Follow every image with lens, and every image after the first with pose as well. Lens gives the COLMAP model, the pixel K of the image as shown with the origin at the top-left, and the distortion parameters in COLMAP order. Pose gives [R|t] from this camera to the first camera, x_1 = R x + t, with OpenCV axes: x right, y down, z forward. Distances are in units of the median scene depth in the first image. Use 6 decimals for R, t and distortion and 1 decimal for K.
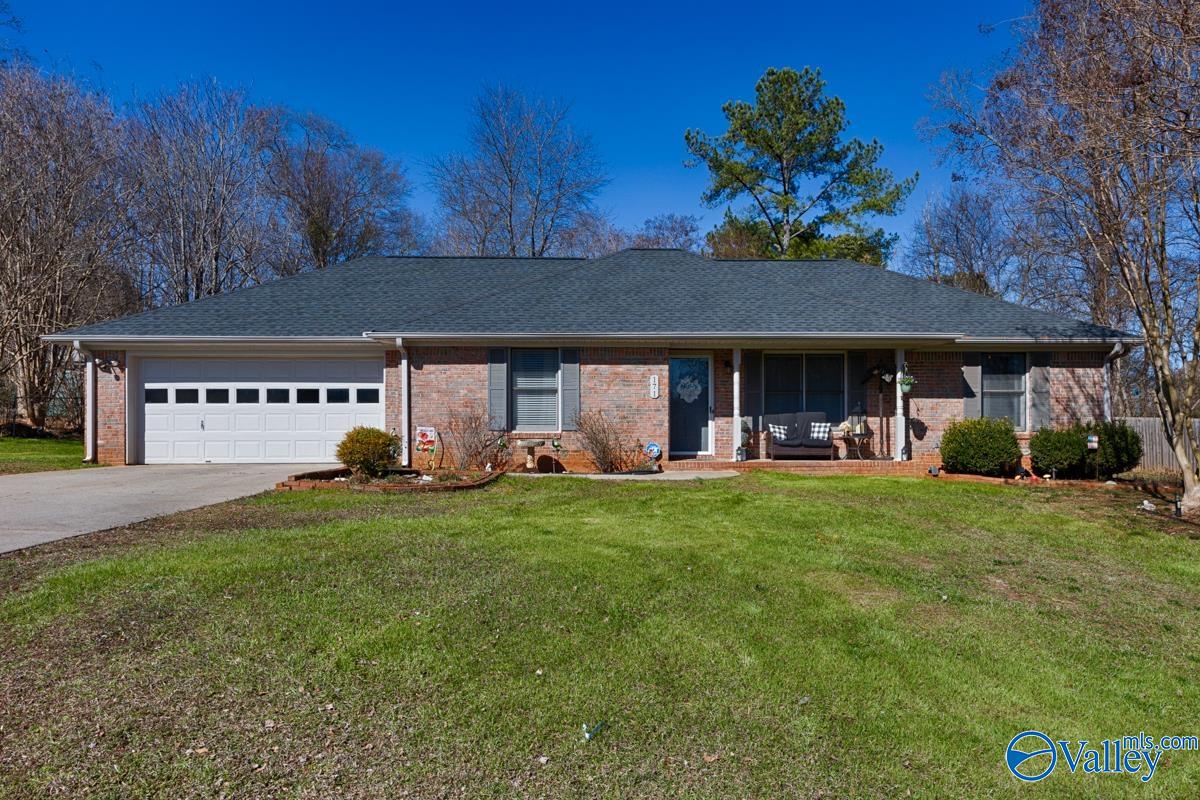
lens RADIAL K [[778.9, 0, 634.2], [0, 778.9, 459.0], [0, 0, 1]] dist [0.015925, -0.000569]
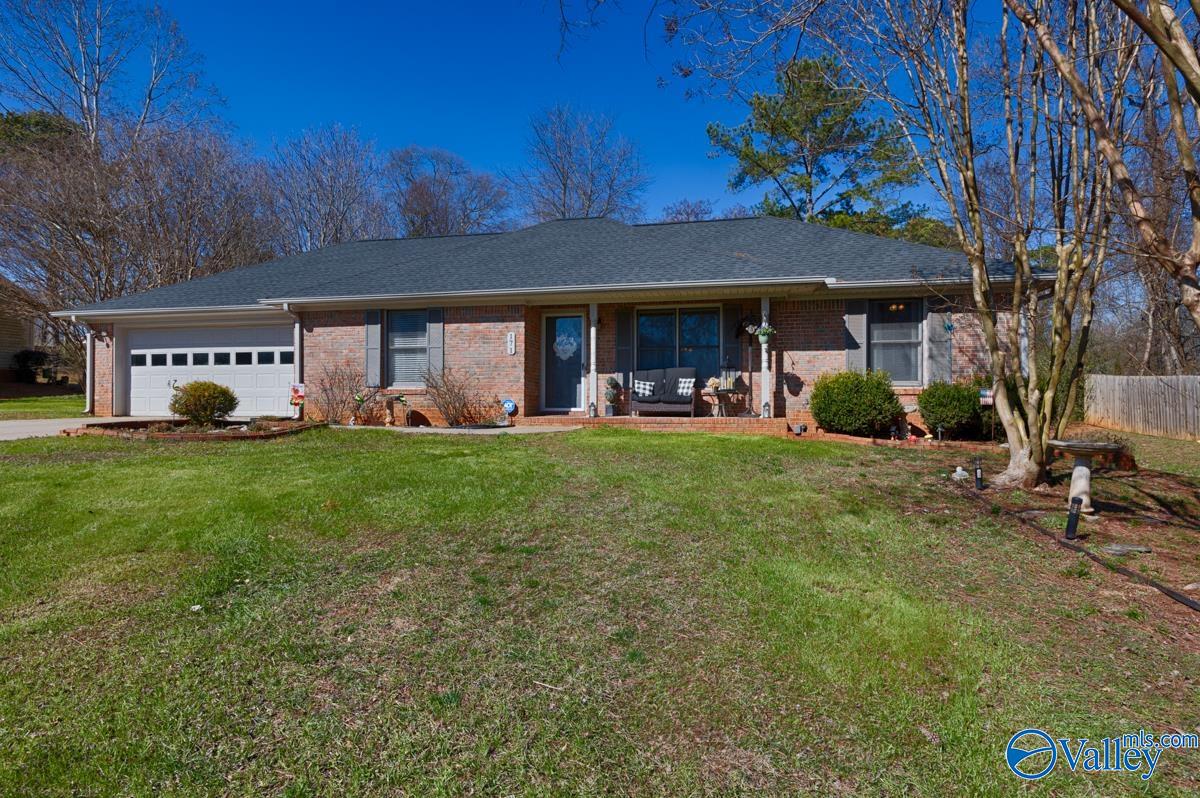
lens RADIAL K [[625.4, 0, 594.4], [0, 625.4, 419.7], [0, 0, 1]] dist [0.018475, 0.000339]
pose [[0.969190, 0.008493, -0.246167, 0.321104], [-0.009134, 0.999957, -0.001460, 0.007284], [0.246144, 0.003664, 0.969226, 0.221140]]
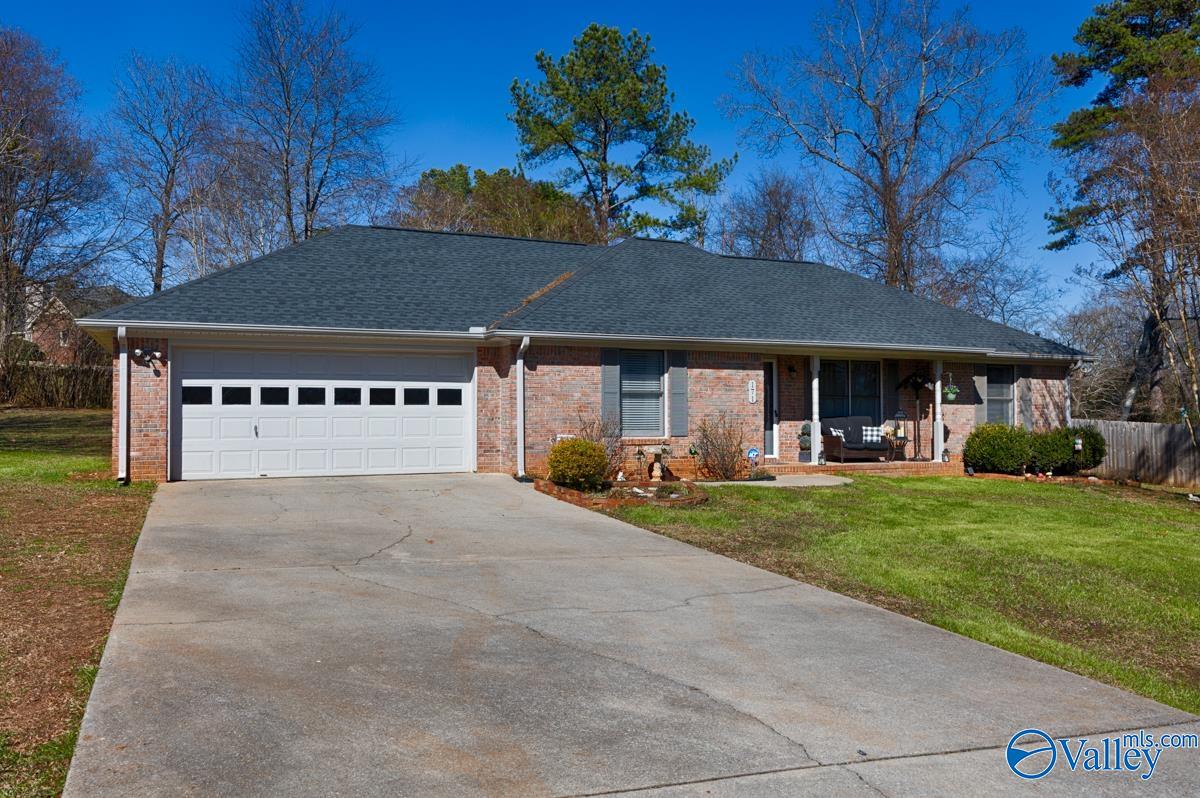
lens RADIAL K [[960.2, 0, 597.0], [0, 960.2, 444.2], [0, 0, 1]] dist [-0.037472, 0.001121]
pose [[0.928223, -0.008477, 0.371927, -0.592916], [0.009116, 0.999958, 0.000040, -0.026196], [-0.371912, 0.003353, 0.928262, -0.067217]]
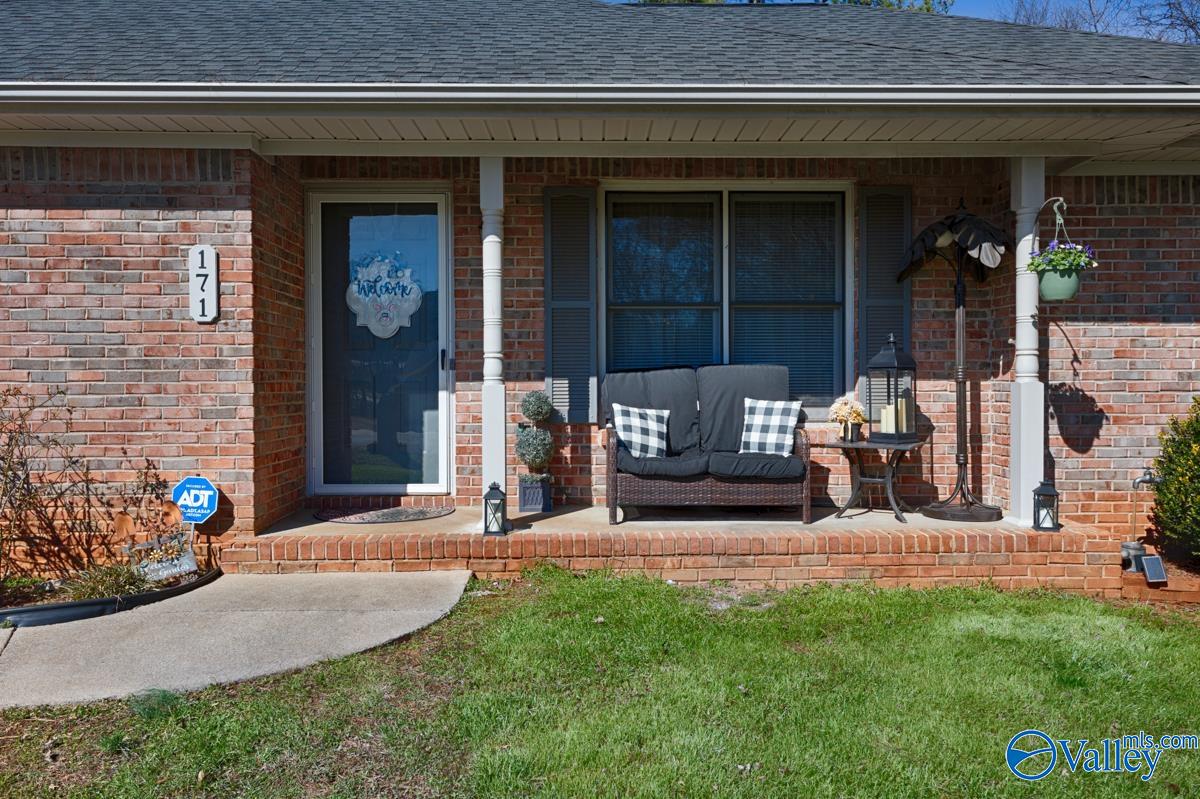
lens RADIAL K [[910.7, 0, 598.1], [0, 910.7, 410.5], [0, 0, 1]] dist [0.025025, -0.005487]
pose [[0.999994, -0.002036, -0.002934, 0.169306], [0.002066, 0.999946, 0.010163, -0.045964], [0.002914, -0.010169, 0.999944, 0.625978]]
